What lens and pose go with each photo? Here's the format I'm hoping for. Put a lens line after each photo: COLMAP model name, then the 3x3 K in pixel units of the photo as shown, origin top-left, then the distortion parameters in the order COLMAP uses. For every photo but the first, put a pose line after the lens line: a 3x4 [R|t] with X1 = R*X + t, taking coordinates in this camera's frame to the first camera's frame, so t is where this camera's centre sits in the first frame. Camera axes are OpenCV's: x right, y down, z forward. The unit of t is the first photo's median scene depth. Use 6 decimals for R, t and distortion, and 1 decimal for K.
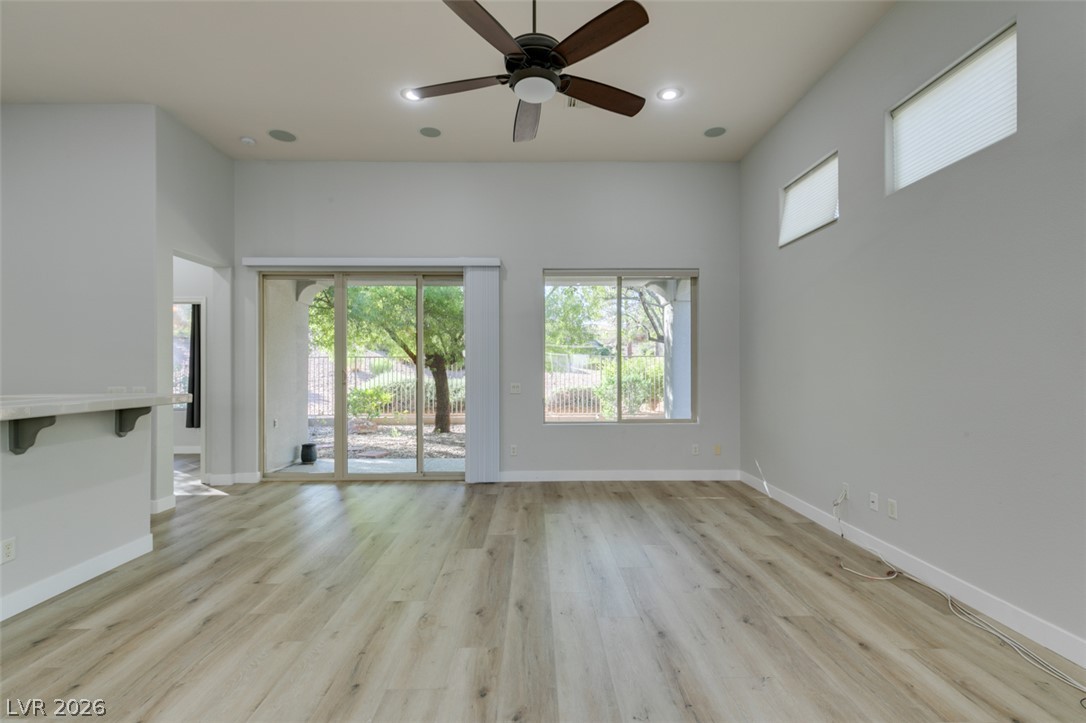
lens RADIAL K [[485.1, 0, 541.0], [0, 485.1, 366.0], [0, 0, 1]] dist [0.004957, -0.001534]
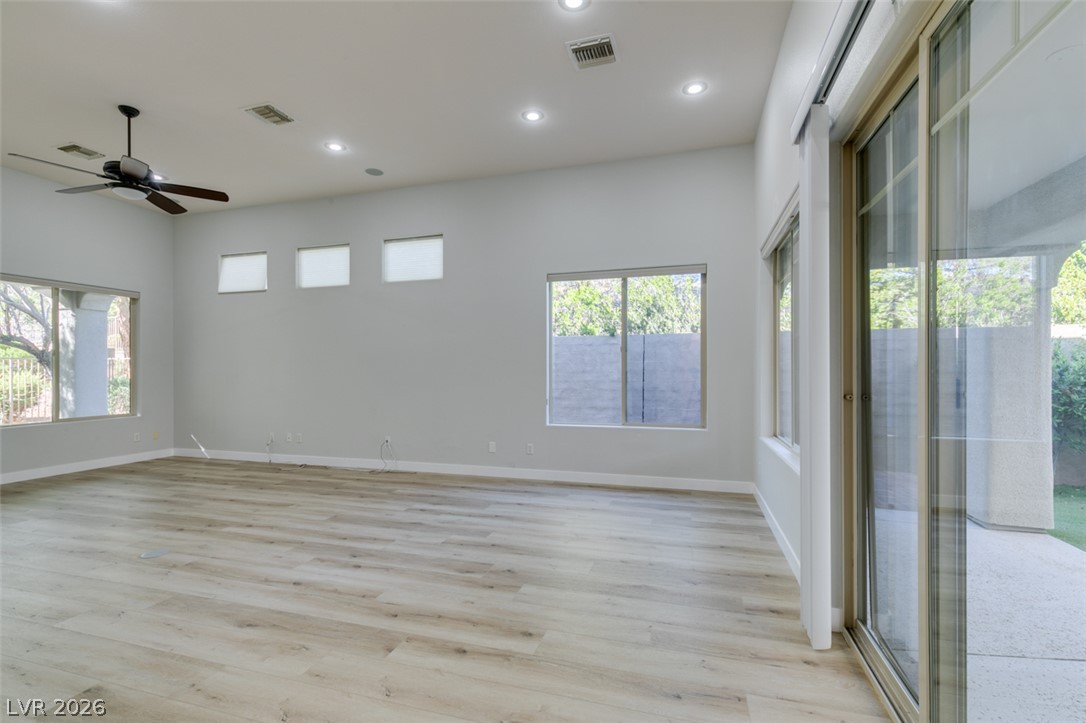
lens RADIAL K [[486.9, 0, 543.9], [0, 486.9, 370.2], [0, 0, 1]] dist [0.002730, -0.000852]
pose [[0.302153, 0.001709, 0.953258, -0.718935], [-0.002007, 0.999997, -0.001157, -0.000929], [-0.953257, -0.001564, 0.302156, -0.481580]]
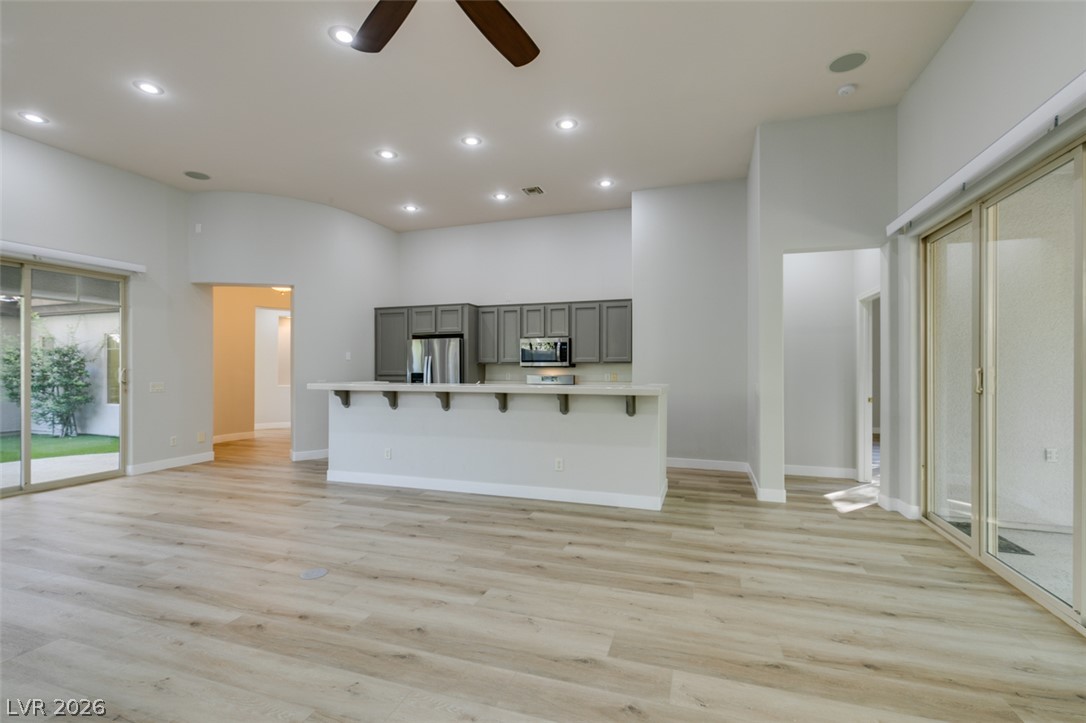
lens RADIAL K [[486.3, 0, 541.4], [0, 486.3, 366.3], [0, 0, 1]] dist [-0.001077, -0.001032]
pose [[-0.332858, -0.000256, -0.942977, 0.397230], [0.006466, 0.999976, -0.002554, 0.003200], [0.942955, -0.006947, -0.332848, 0.903686]]
